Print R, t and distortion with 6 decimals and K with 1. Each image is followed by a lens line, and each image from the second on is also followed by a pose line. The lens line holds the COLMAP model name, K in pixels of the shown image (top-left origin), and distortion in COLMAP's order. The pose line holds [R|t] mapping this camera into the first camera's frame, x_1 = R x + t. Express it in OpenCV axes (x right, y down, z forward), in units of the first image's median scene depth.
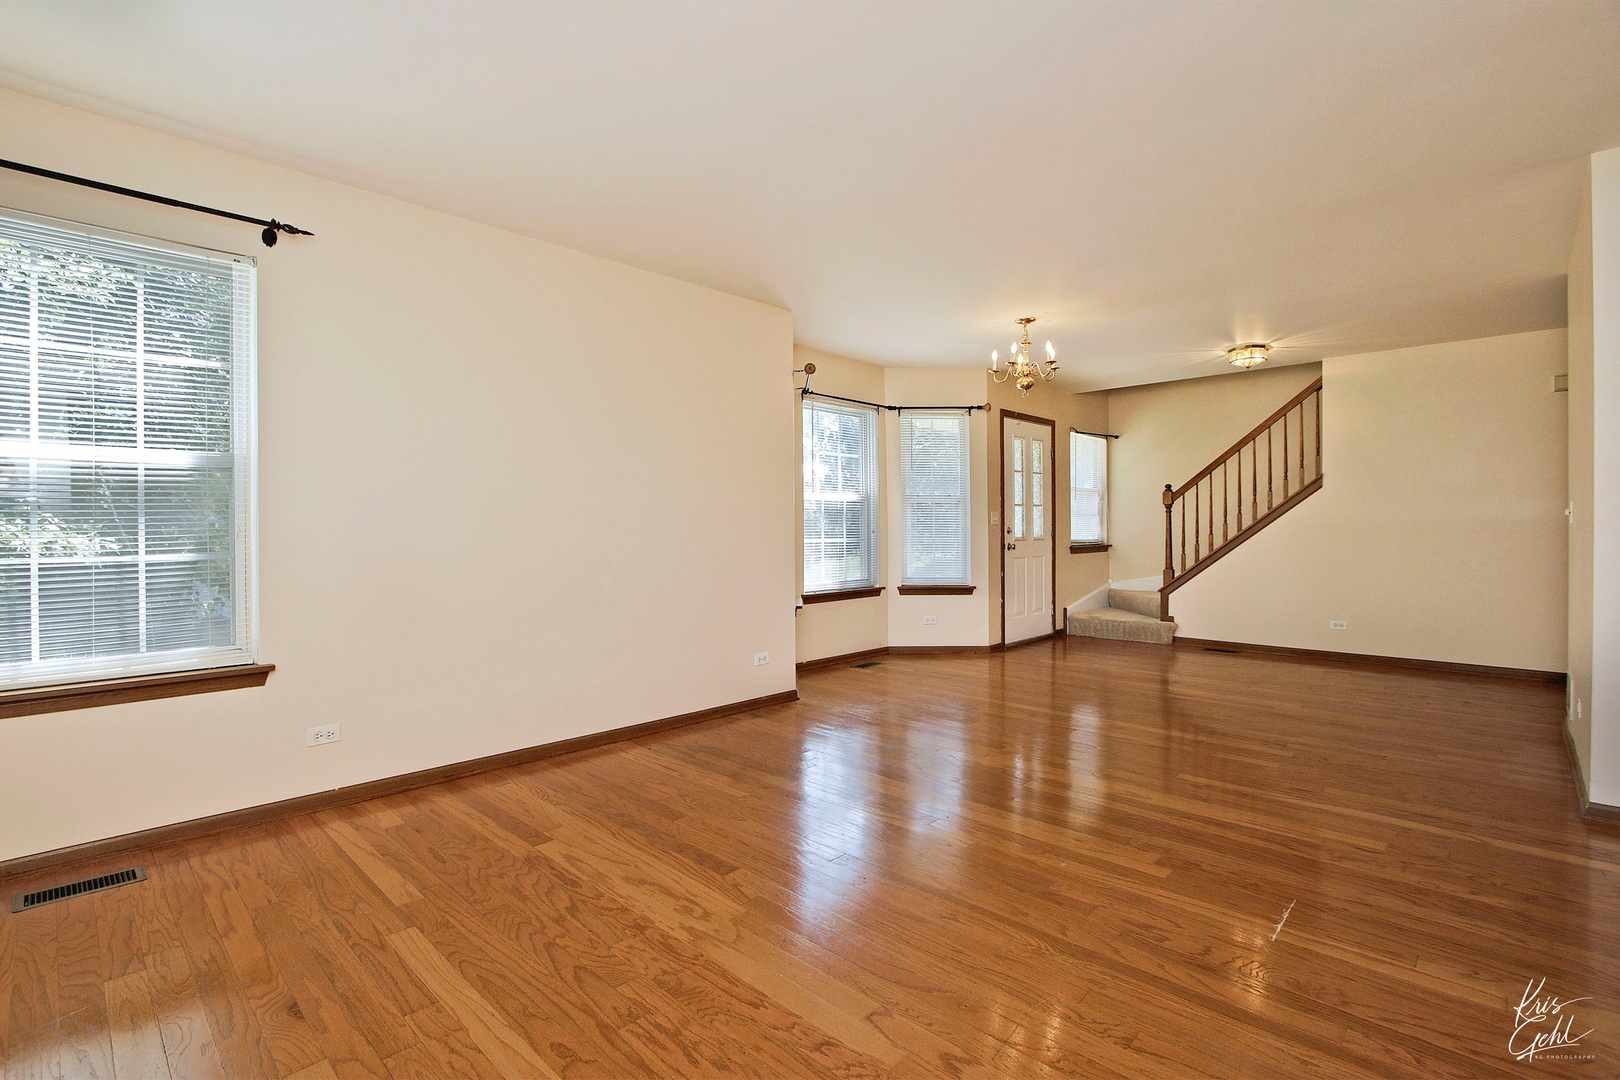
lens RADIAL K [[744.9, 0, 810.0], [0, 744.9, 540.0], [0, 0, 1]] dist [-0.018157, 0.000691]
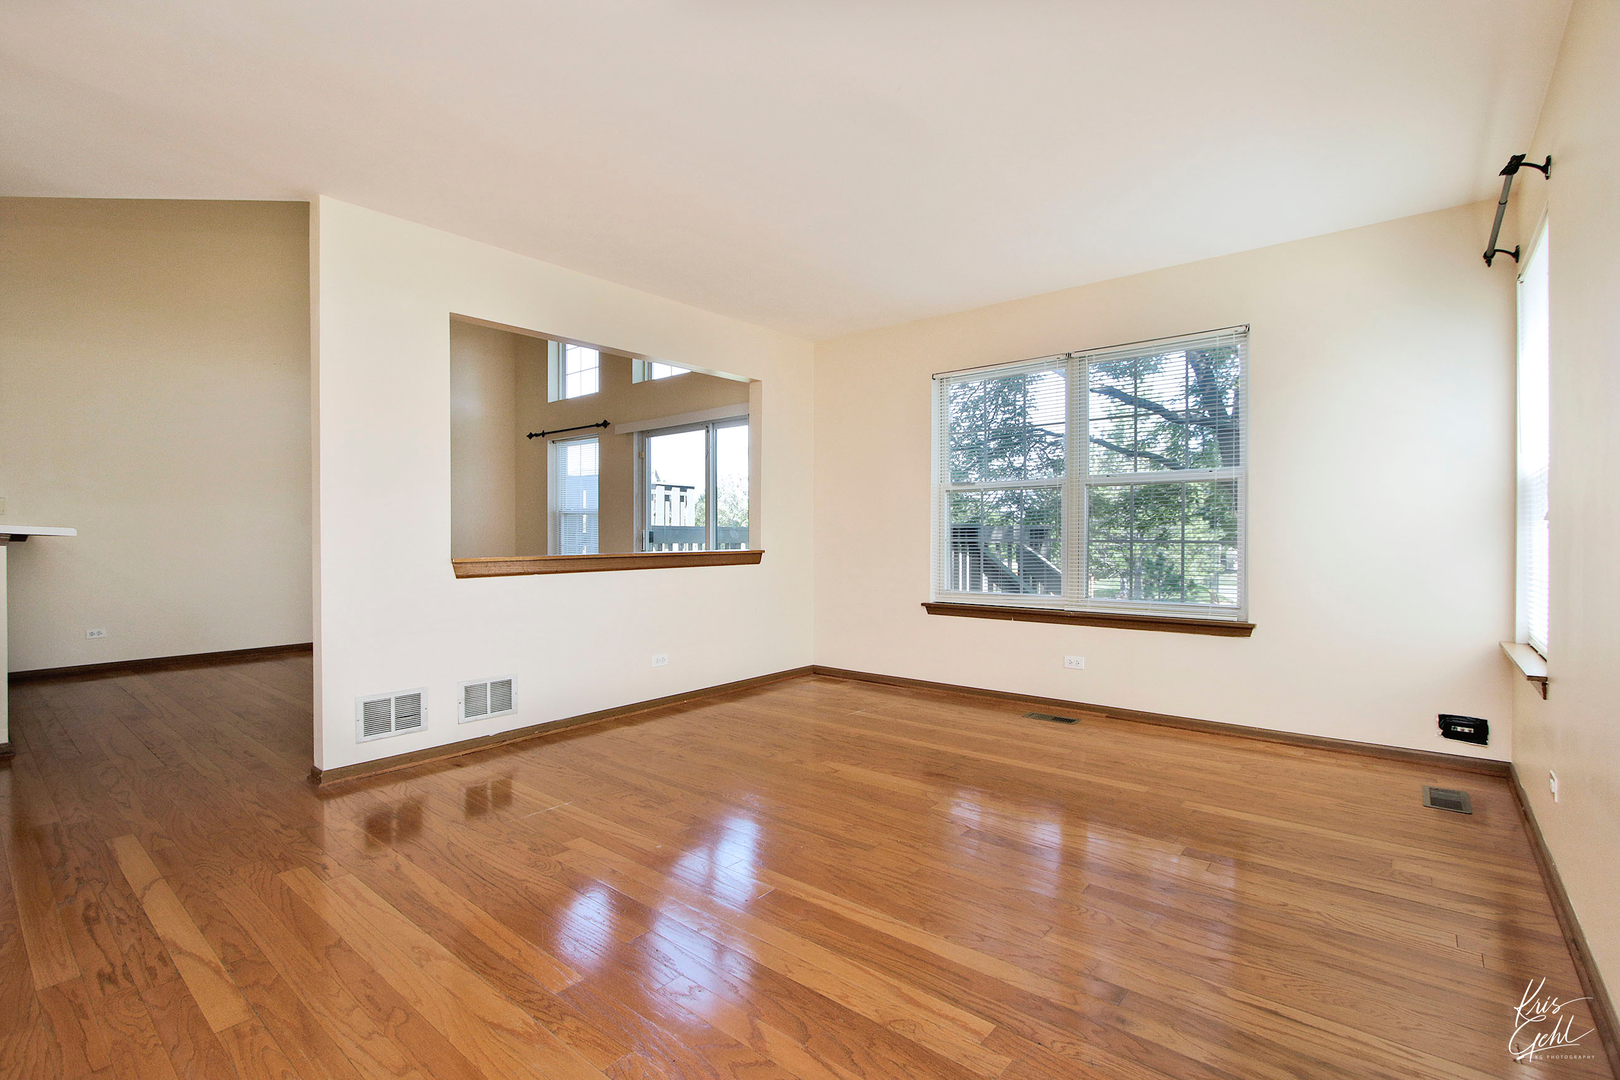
lens RADIAL K [[744.9, 0, 810.0], [0, 744.9, 540.0], [0, 0, 1]] dist [-0.018157, 0.000691]
pose [[-0.997228, 0.006732, -0.074103, 0.202300], [0.005115, 0.999745, 0.021985, -0.016398], [0.074232, 0.021545, -0.997008, 2.027574]]
